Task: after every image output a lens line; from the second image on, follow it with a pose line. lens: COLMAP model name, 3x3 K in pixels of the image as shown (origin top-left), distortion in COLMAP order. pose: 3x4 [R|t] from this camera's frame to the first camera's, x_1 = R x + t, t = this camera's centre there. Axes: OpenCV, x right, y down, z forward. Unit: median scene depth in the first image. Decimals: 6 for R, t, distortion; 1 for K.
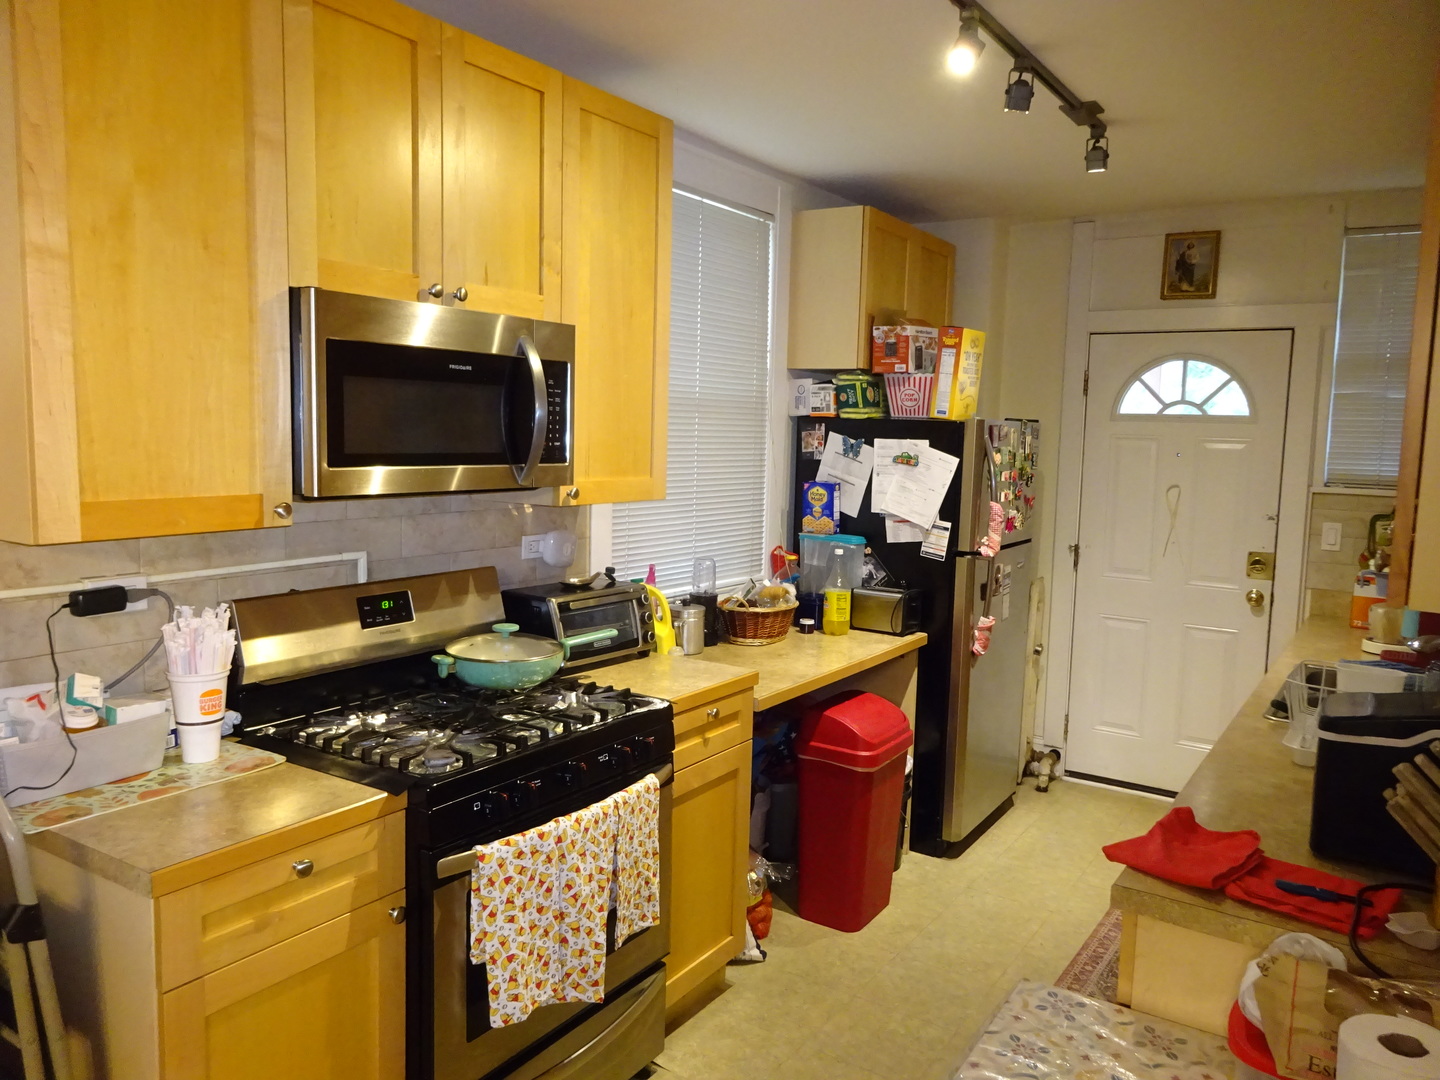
lens RADIAL K [[1060.0, 0, 714.0], [0, 1060.0, 539.6], [0, 0, 1]] dist [0.001435, -0.003011]
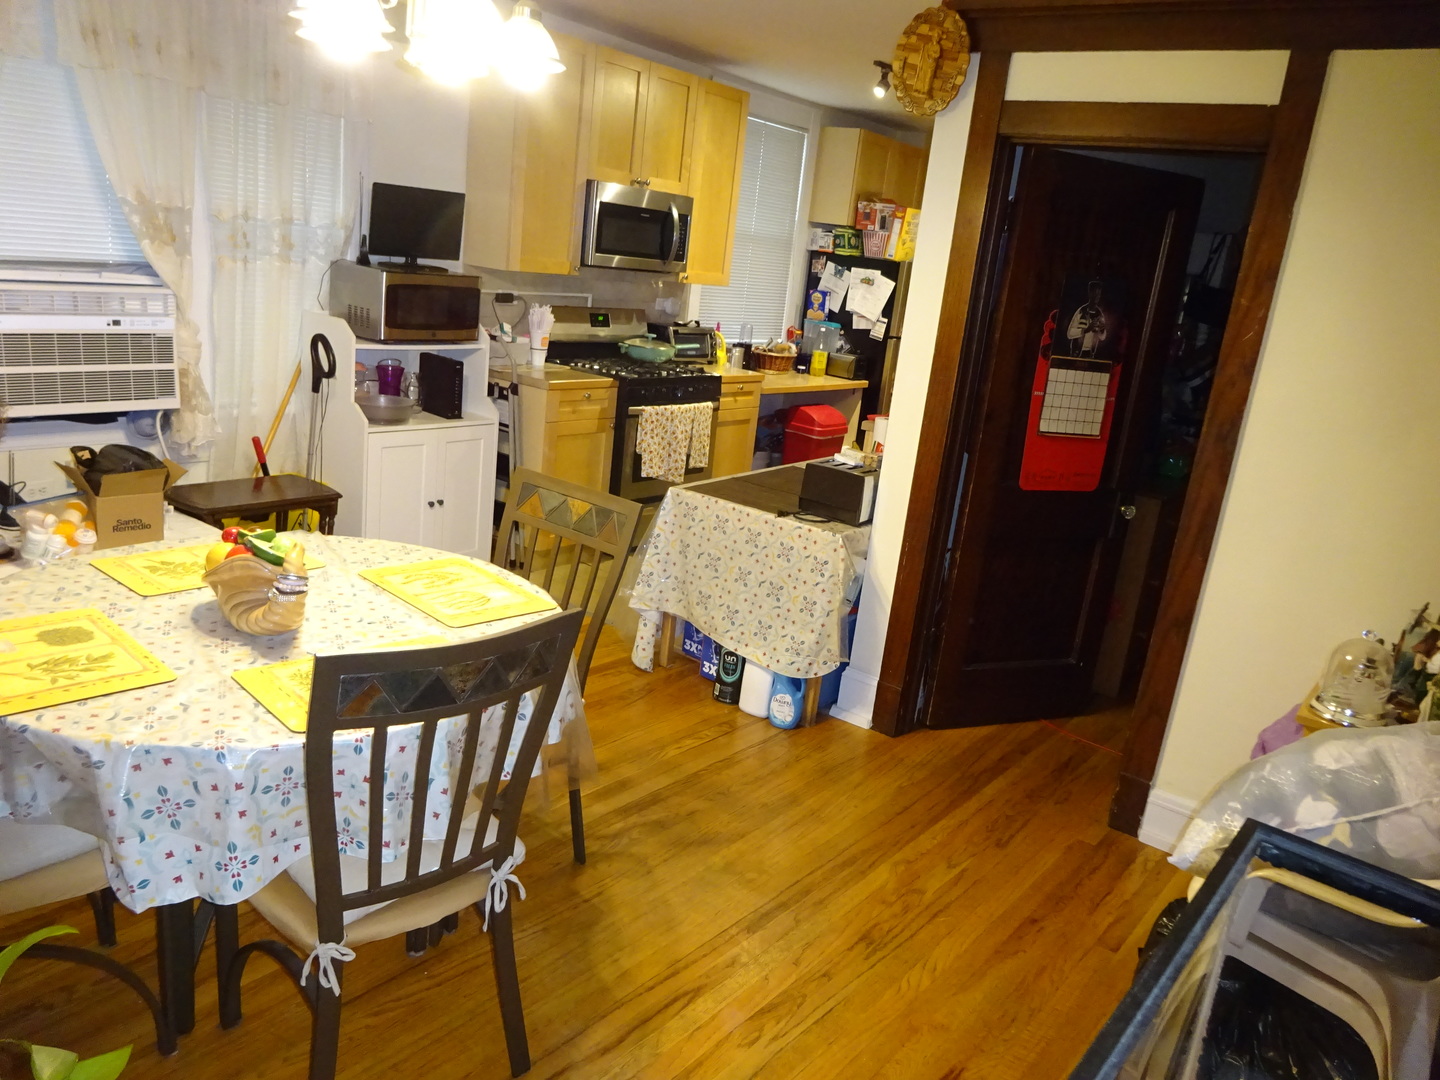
lens RADIAL K [[1069.2, 0, 728.2], [0, 1069.2, 539.5], [0, 0, 1]] dist [-0.026171, 0.000015]
pose [[0.994115, 0.102195, -0.035946, 0.063692], [-0.095293, 0.982741, 0.158554, 0.095387], [0.051529, -0.154196, 0.986696, -0.904123]]
